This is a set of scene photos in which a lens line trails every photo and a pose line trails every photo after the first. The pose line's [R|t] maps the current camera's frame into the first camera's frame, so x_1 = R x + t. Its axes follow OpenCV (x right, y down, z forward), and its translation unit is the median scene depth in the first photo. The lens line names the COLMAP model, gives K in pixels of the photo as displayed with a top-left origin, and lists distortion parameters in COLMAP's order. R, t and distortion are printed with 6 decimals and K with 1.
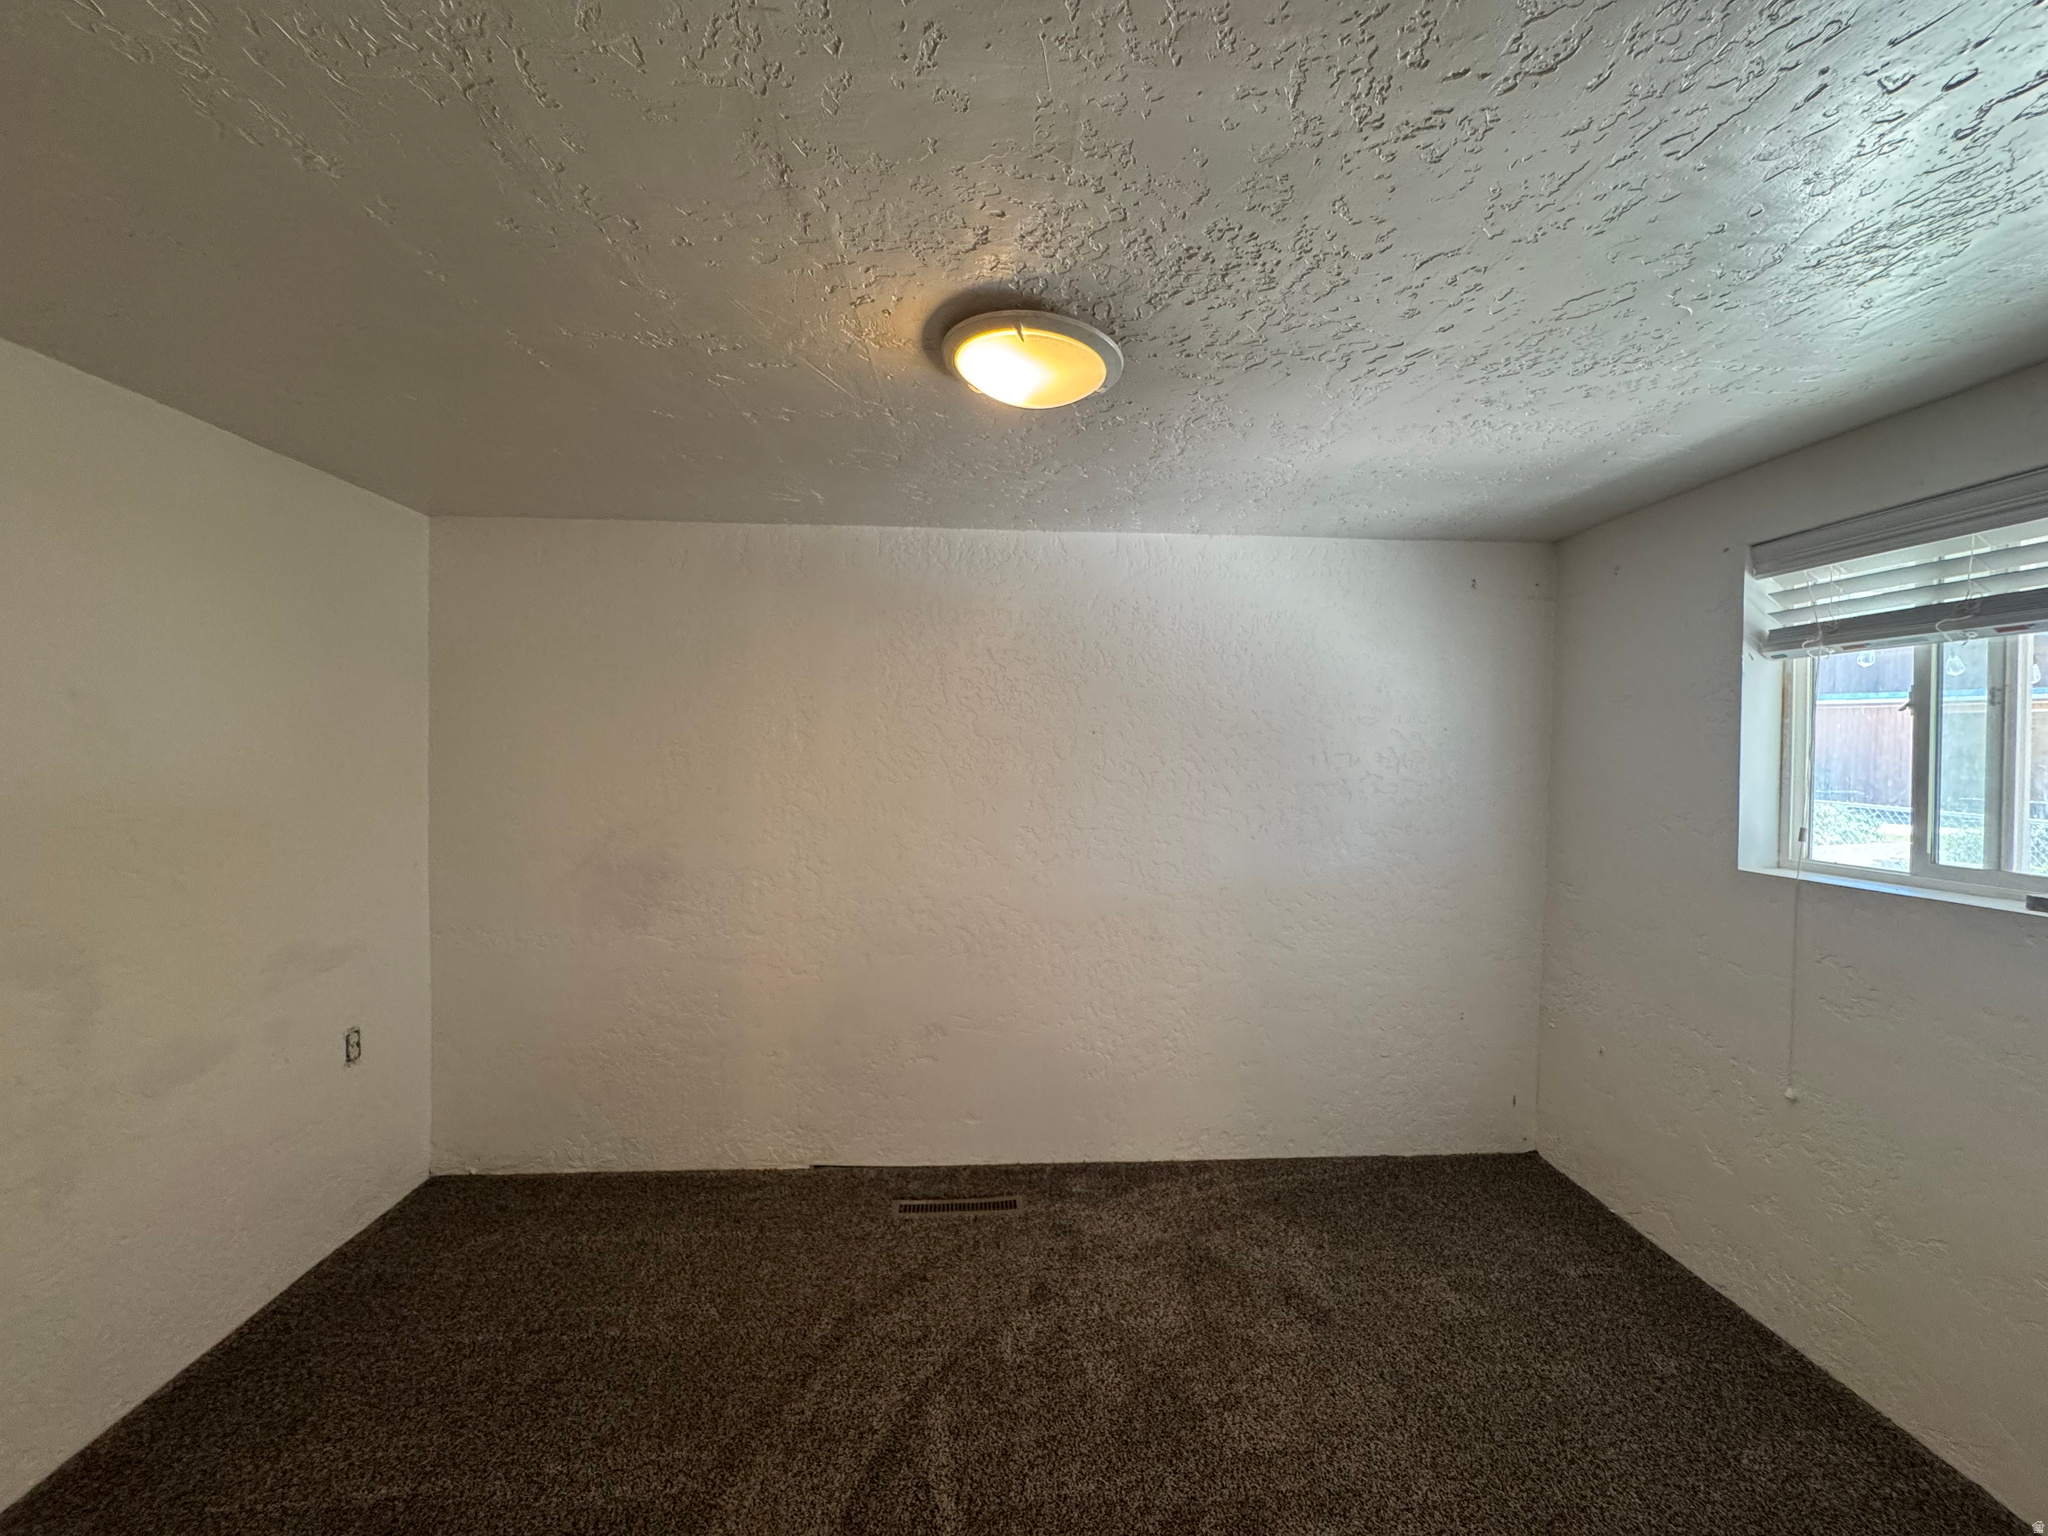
lens RADIAL K [[818.4, 0, 1022.1], [0, 818.4, 767.9], [0, 0, 1]] dist [-0.004384, 0.000858]
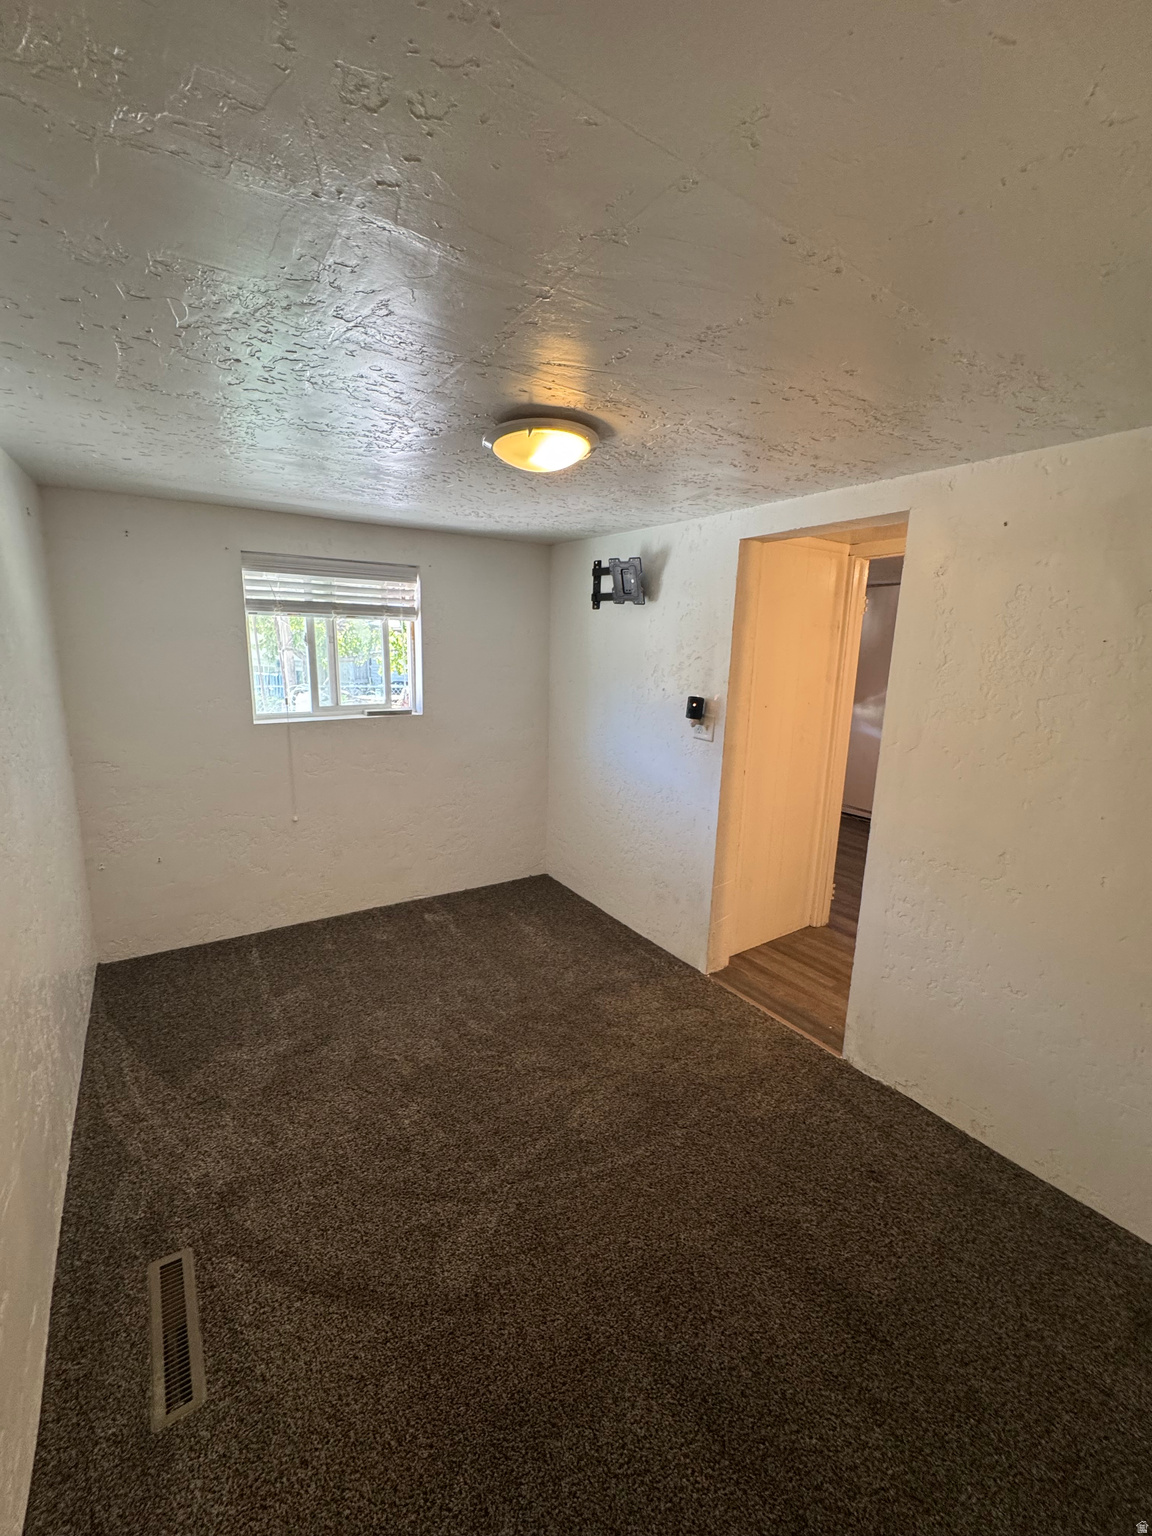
lens RADIAL K [[613.8, 0, 576.1], [0, 613.8, 766.2], [0, 0, 1]] dist [-0.004384, 0.000858]
pose [[-0.522212, -0.194281, 0.830391, -0.836594], [-0.005178, 0.974410, 0.224720, -0.122227], [-0.852800, 0.113052, -0.509855, 1.205638]]
